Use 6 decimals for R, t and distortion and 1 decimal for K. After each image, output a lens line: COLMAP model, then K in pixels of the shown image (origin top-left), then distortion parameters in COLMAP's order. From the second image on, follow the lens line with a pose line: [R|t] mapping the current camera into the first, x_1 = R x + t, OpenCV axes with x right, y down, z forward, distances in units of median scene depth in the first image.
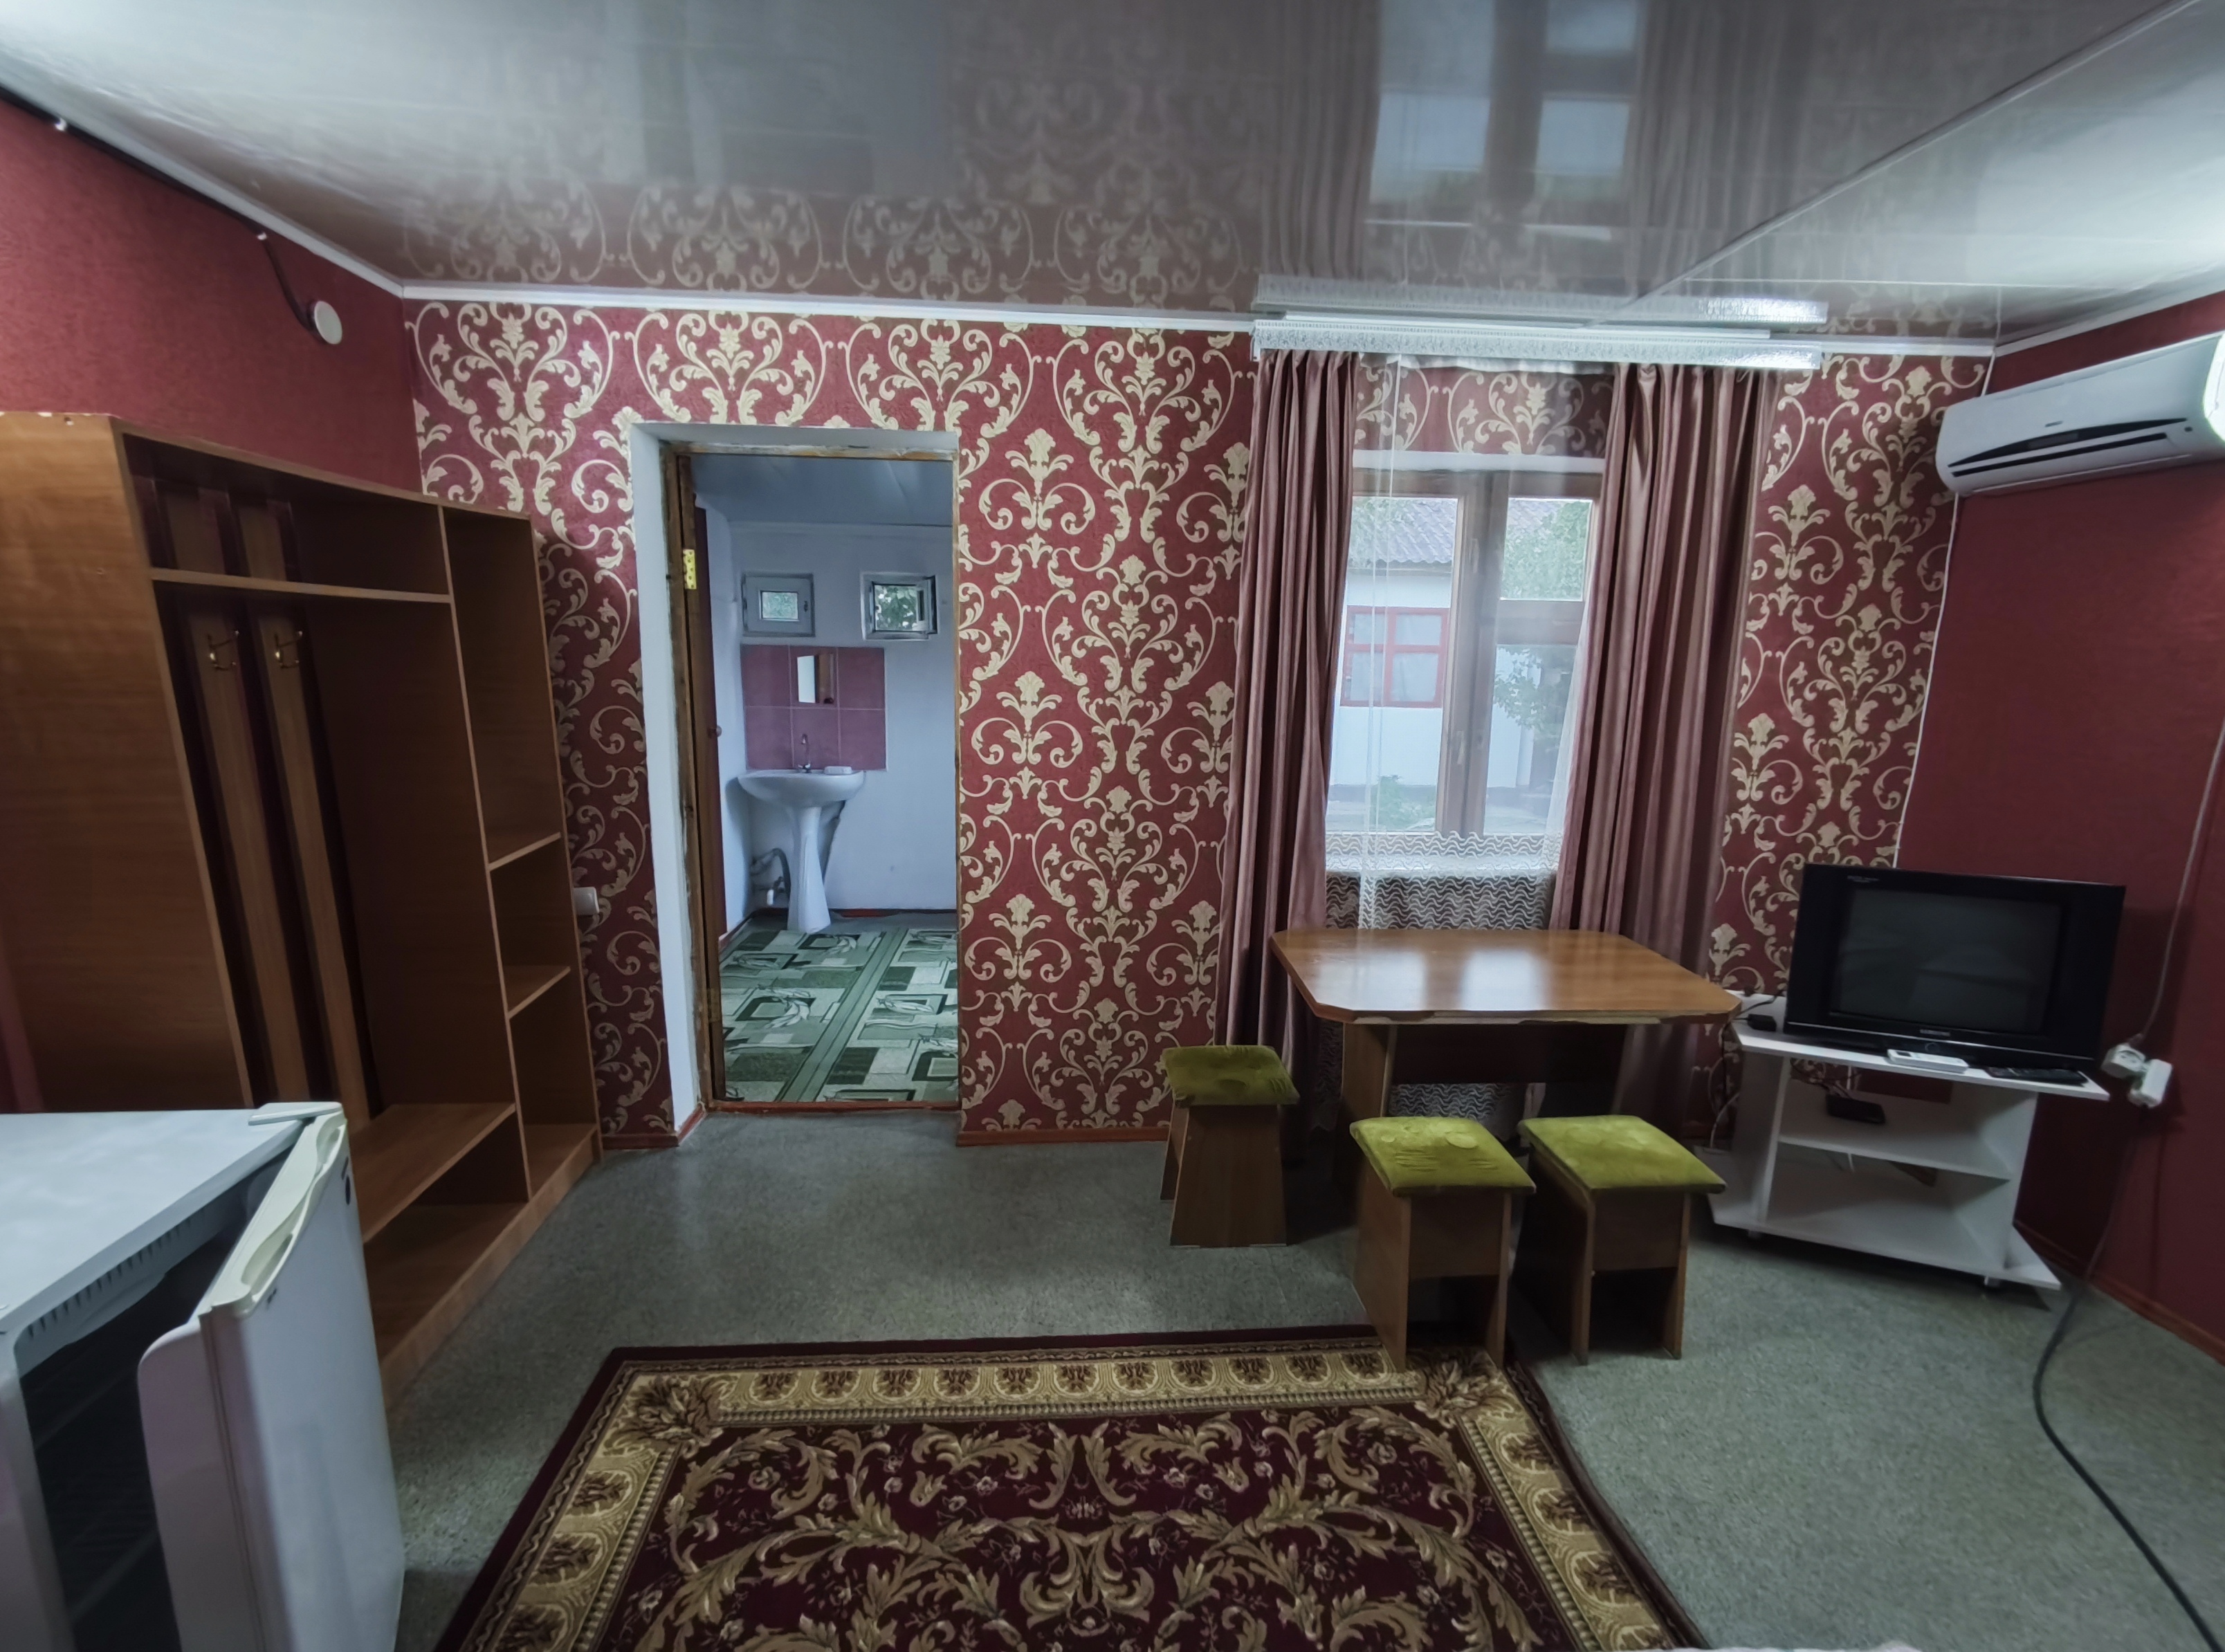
lens RADIAL K [[1038.2, 0, 1106.5], [0, 1038.2, 844.3], [0, 0, 1]] dist [0.001545, 0.004453]
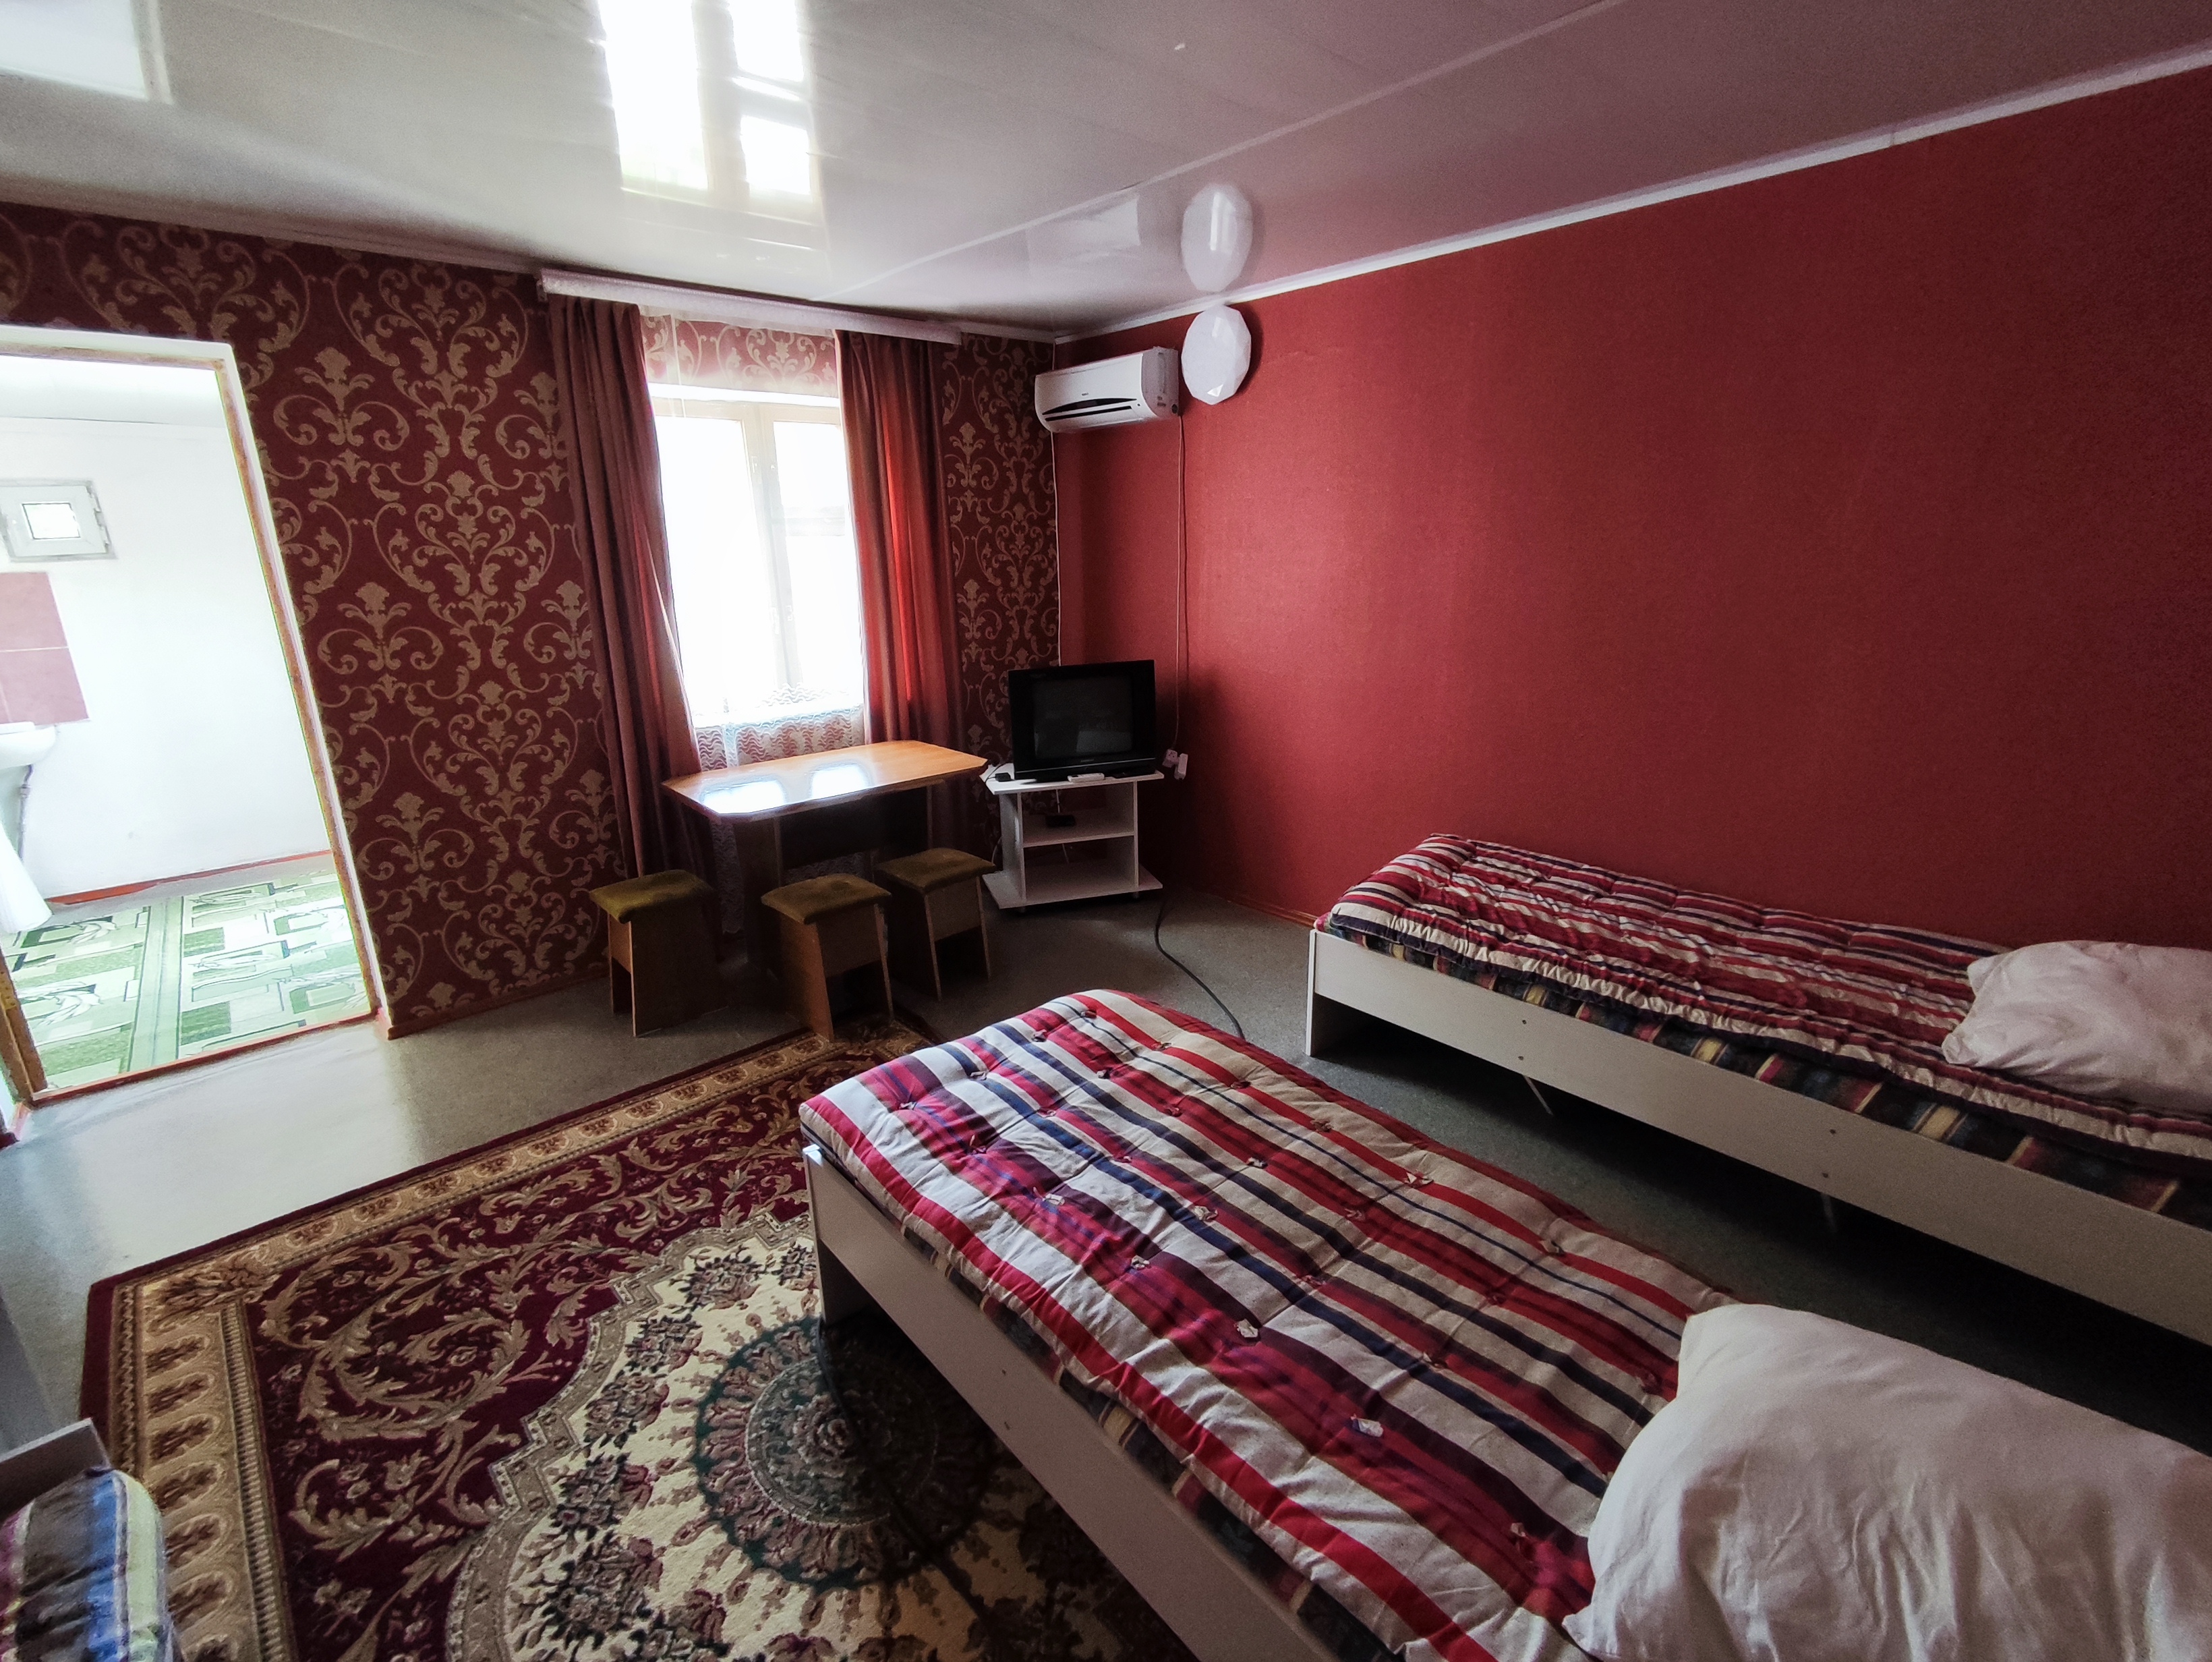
lens RADIAL K [[1011.4, 0, 1111.3], [0, 1011.4, 817.4], [0, 0, 1]] dist [-0.005355, 0.005529]
pose [[0.776339, -0.203819, 0.596452, -0.183360], [0.155425, 0.978958, 0.132228, 0.060868], [-0.610852, -0.009950, 0.791682, -0.343533]]
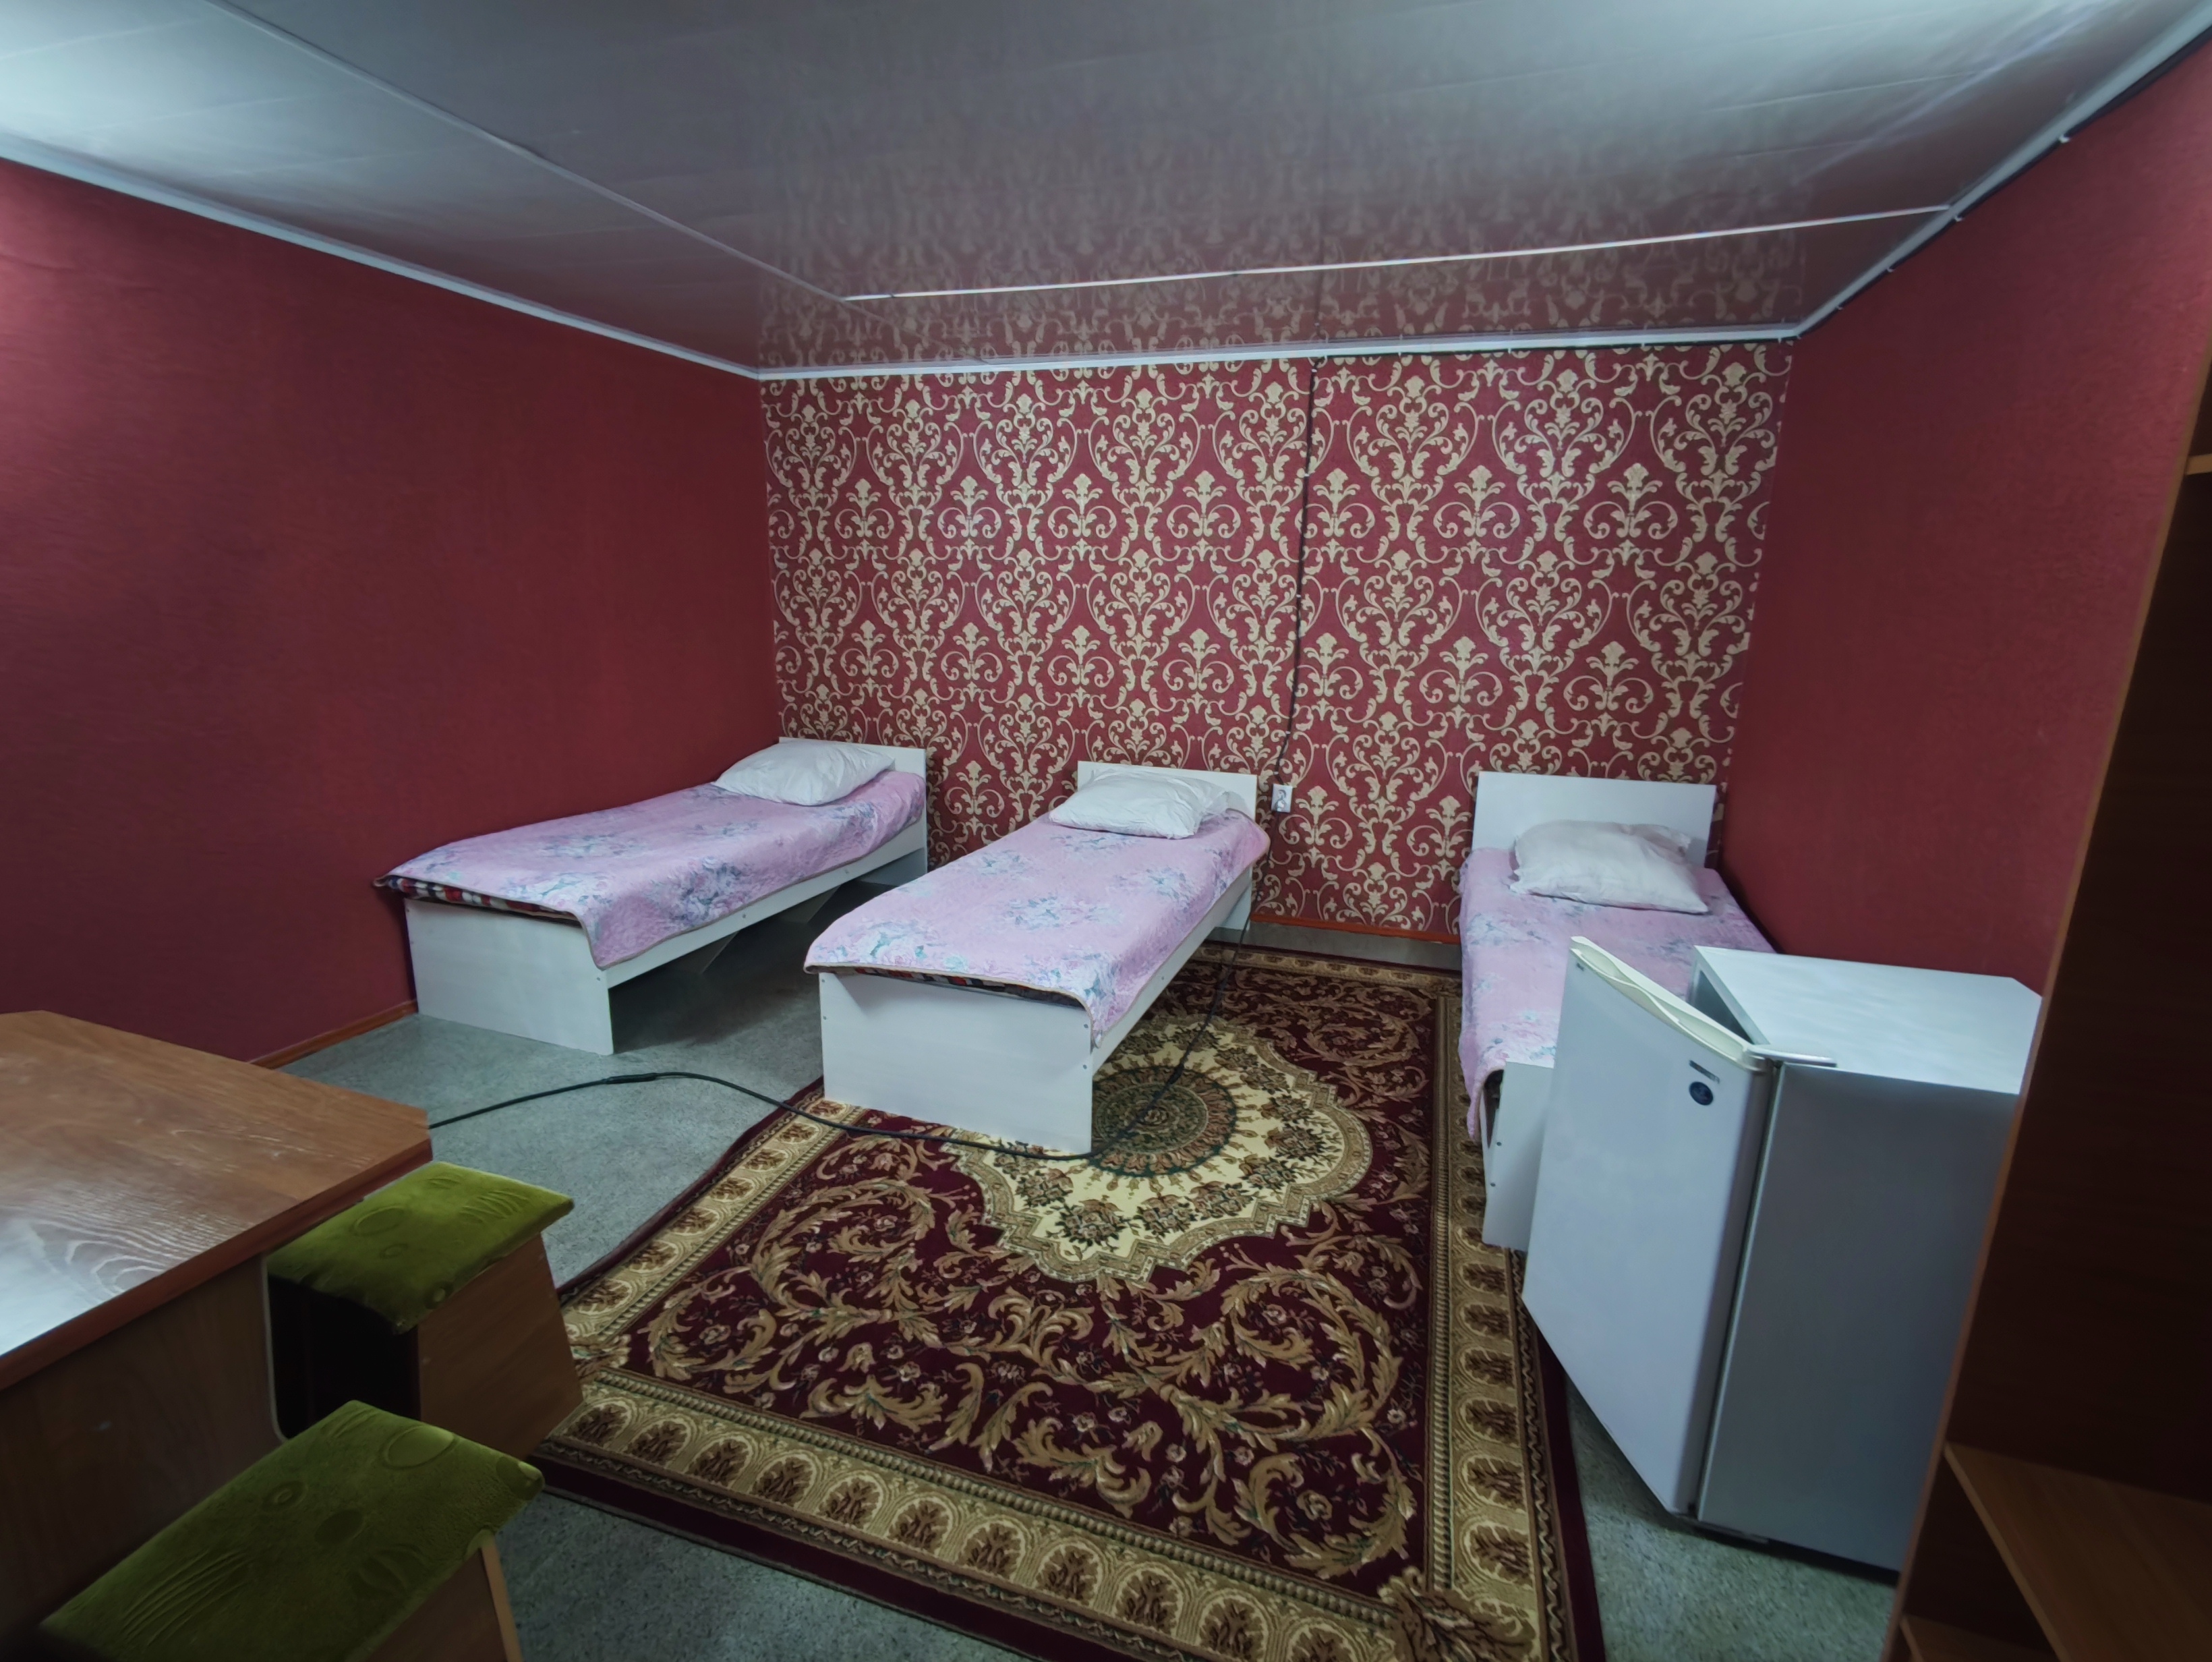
lens RADIAL K [[1011.4, 0, 1112.3], [0, 1011.4, 820.0], [0, 0, 1]] dist [-0.005355, 0.005529]
pose [[-0.927617, -0.121982, 0.353054, -0.314286], [0.032322, 0.915418, 0.401205, -0.213426], [-0.372132, 0.383576, -0.845214, 1.223862]]
